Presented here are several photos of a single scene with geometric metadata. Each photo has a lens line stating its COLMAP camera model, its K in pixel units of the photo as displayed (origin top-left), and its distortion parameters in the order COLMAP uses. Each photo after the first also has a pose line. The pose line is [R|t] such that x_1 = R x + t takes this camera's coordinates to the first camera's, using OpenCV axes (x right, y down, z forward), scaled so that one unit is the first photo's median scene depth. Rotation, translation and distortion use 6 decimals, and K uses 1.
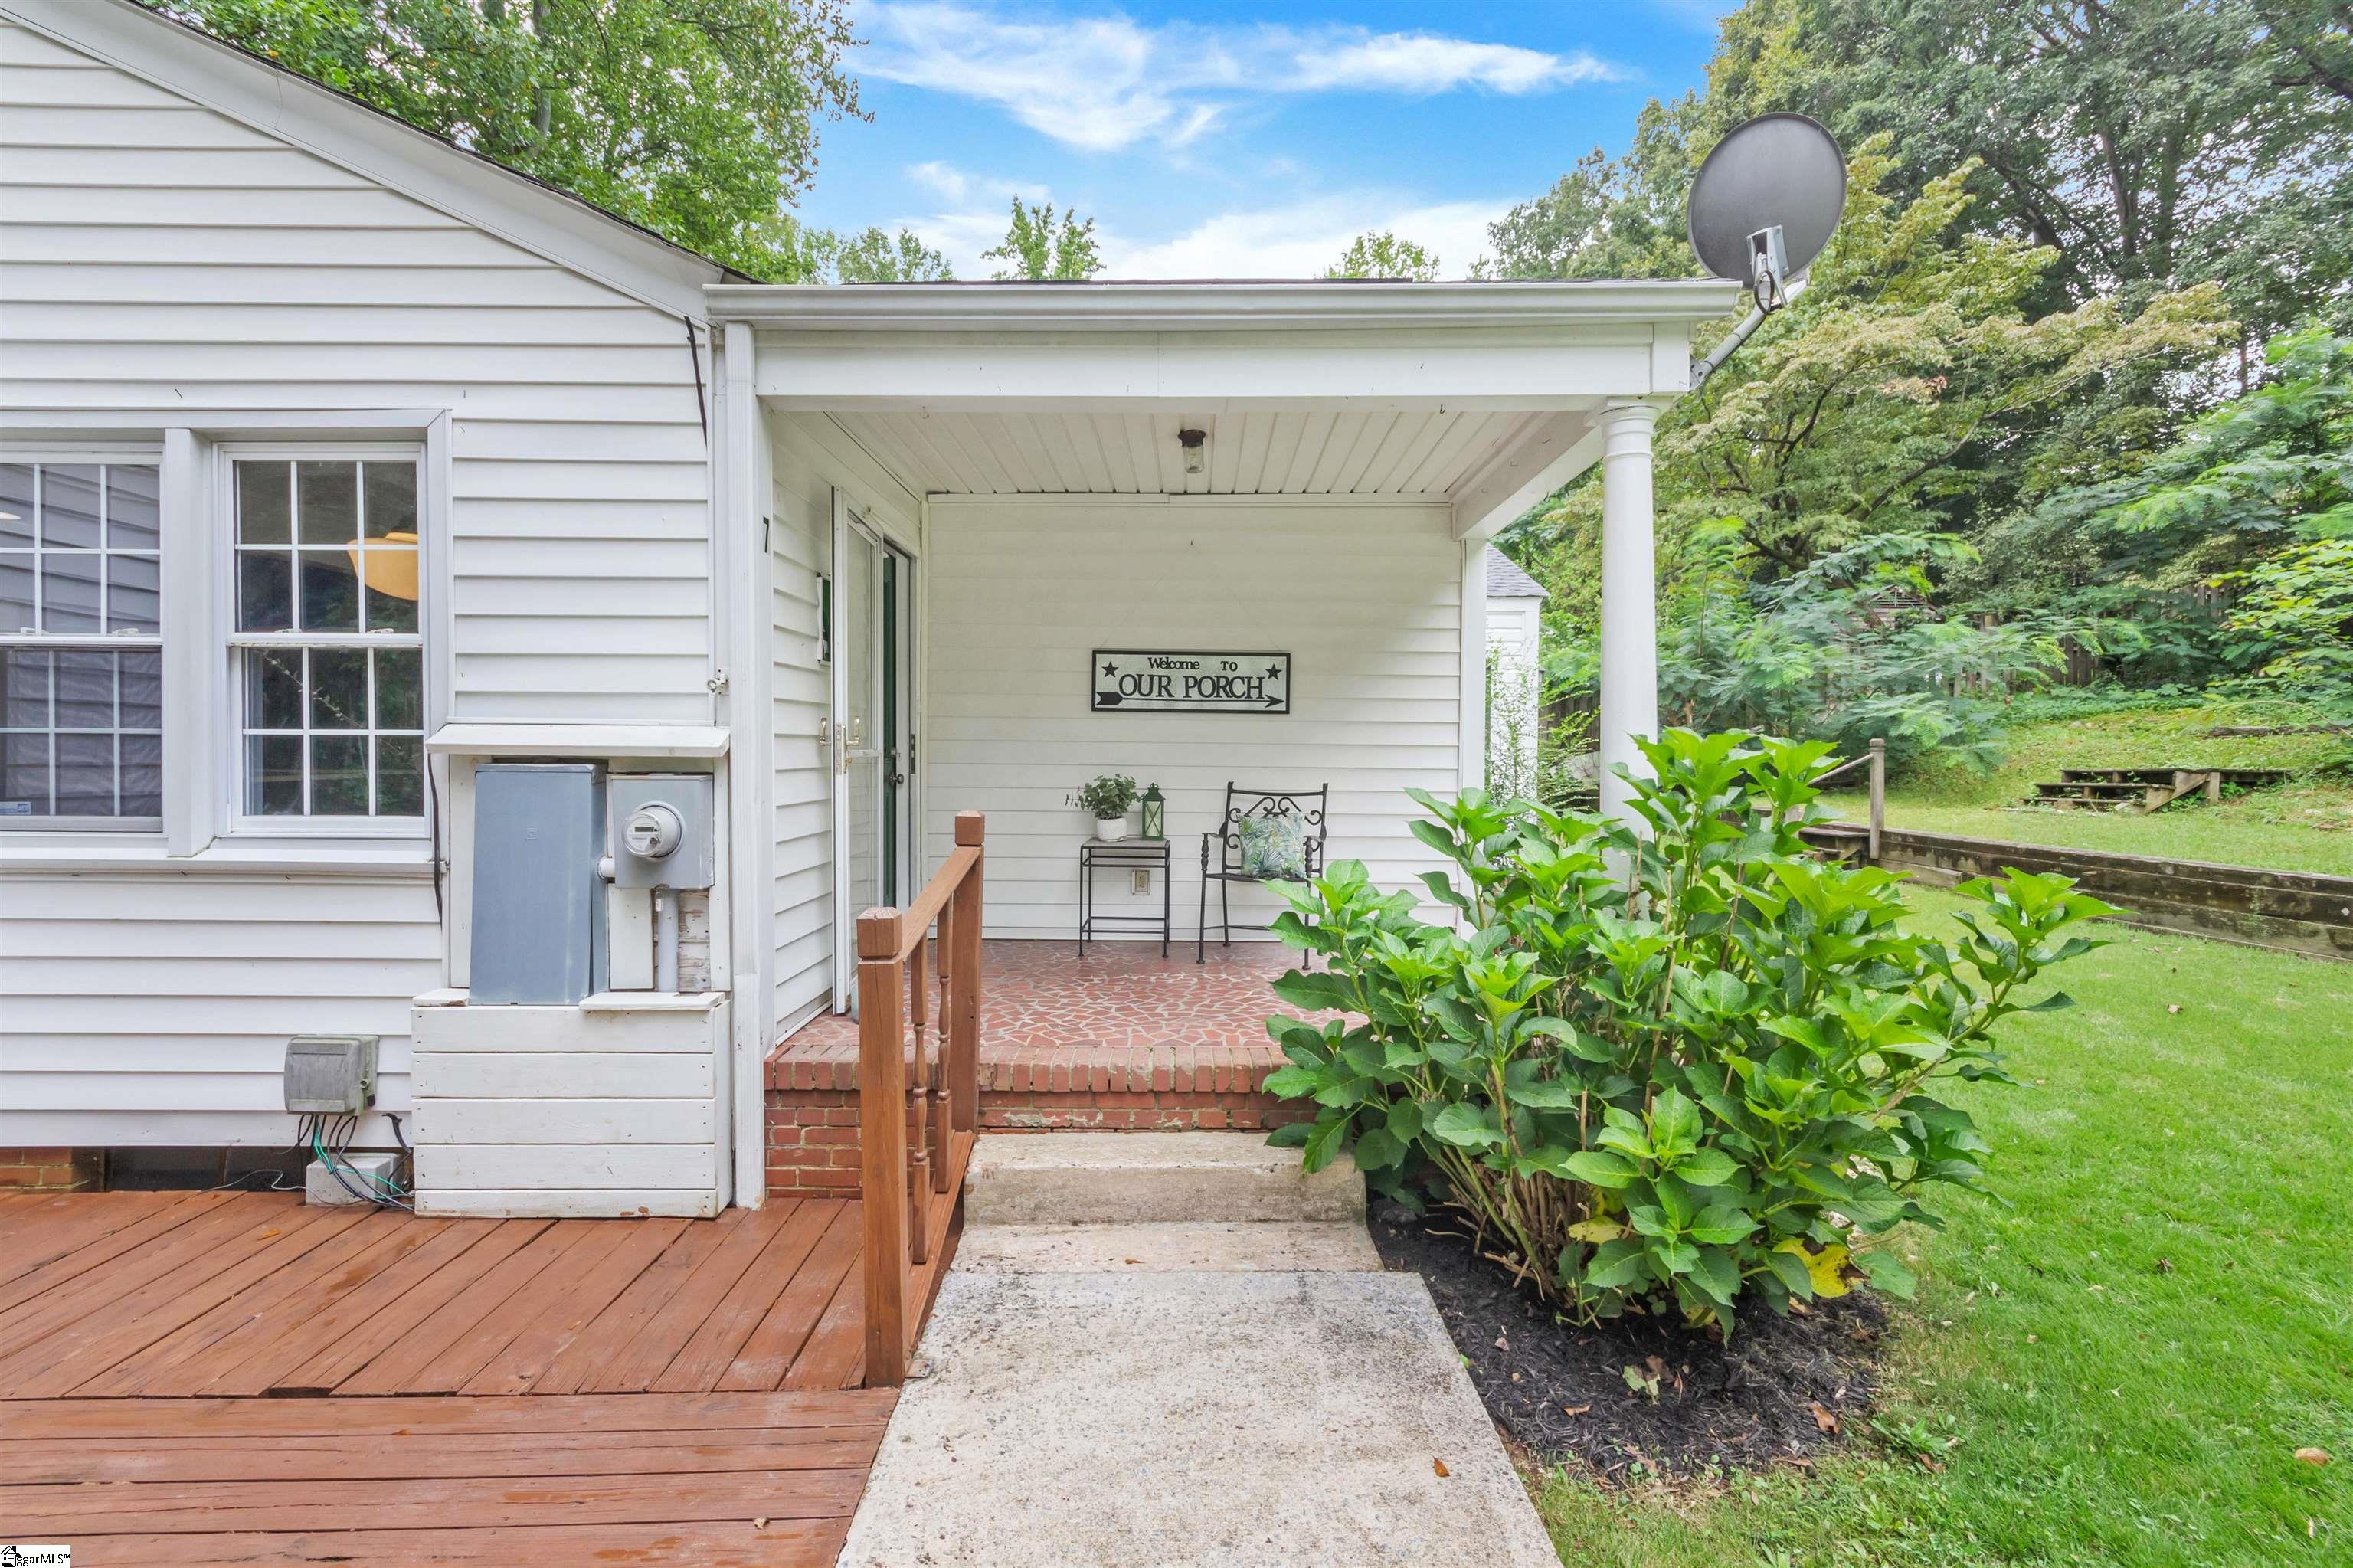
lens RADIAL K [[1258.6, 0, 1186.0], [0, 1258.6, 786.1], [0, 0, 1]] dist [0.005988, 0.001444]
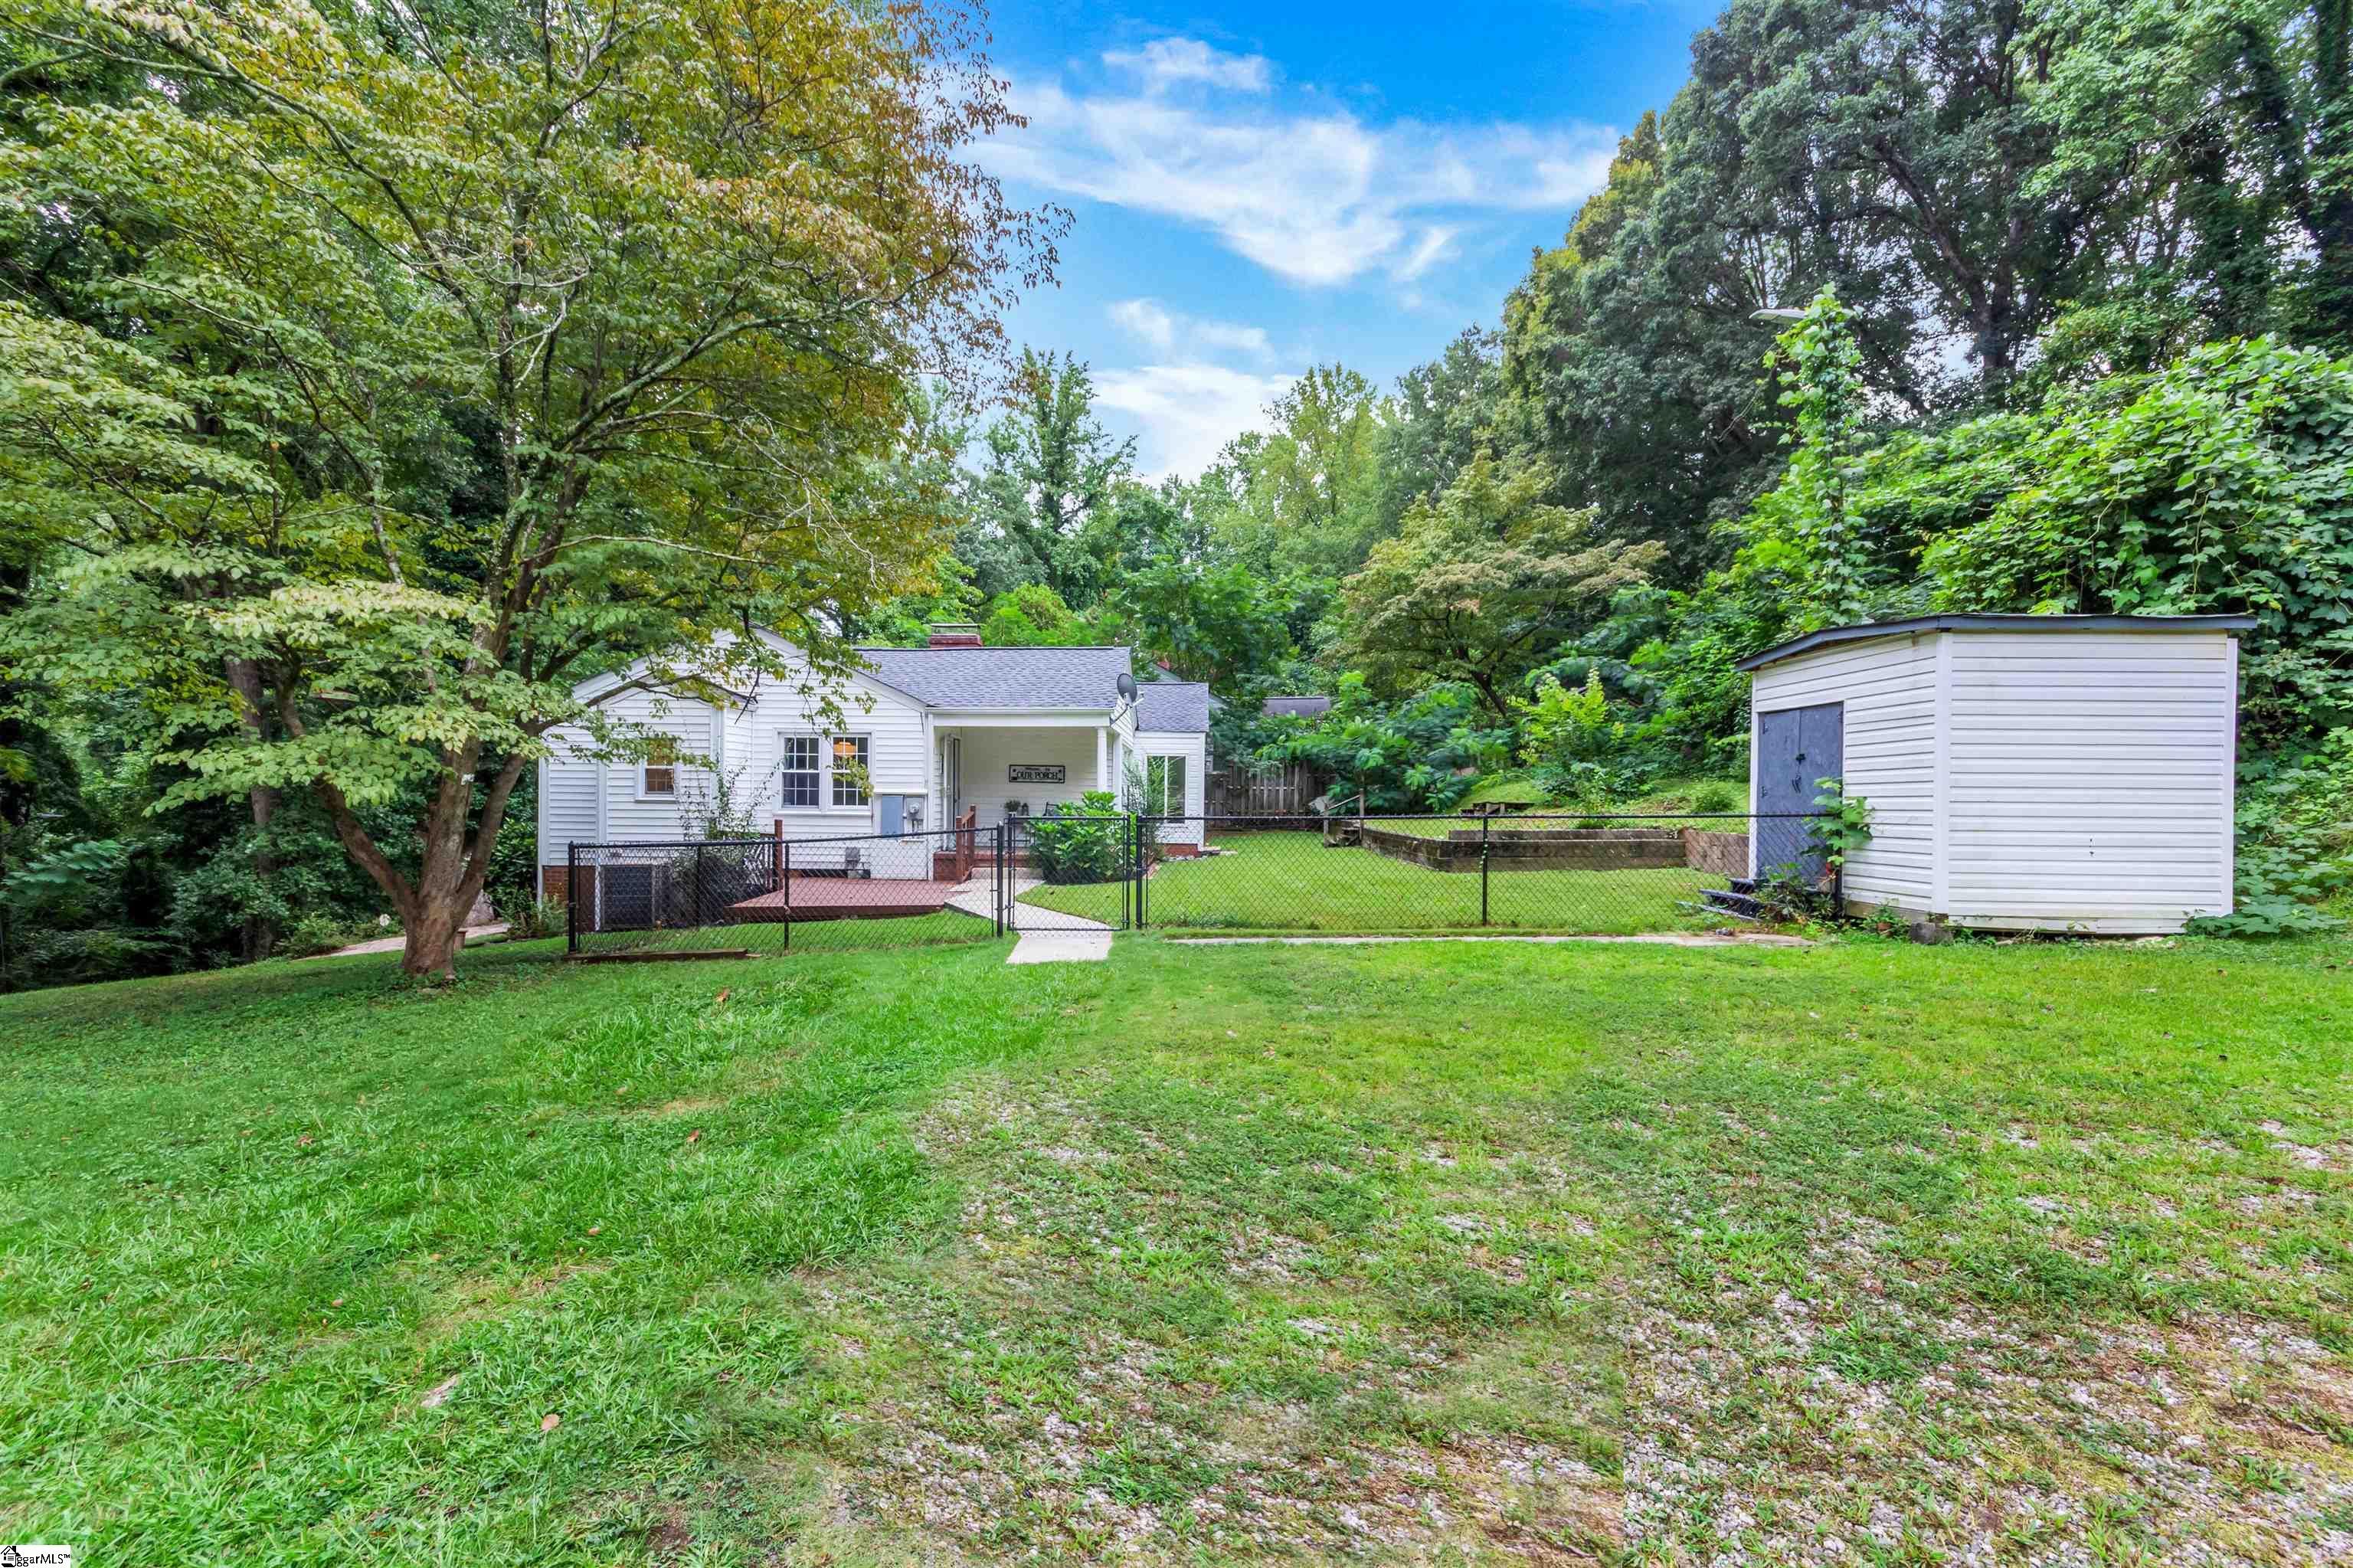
lens RADIAL K [[1258.6, 0, 1186.0], [0, 1258.6, 786.1], [0, 0, 1]] dist [0.005988, 0.001444]
pose [[0.999893, -0.000925, -0.014597, 0.748545], [0.000405, 0.999367, -0.035583, 0.123487], [0.014621, 0.035573, 0.999260, -4.003519]]
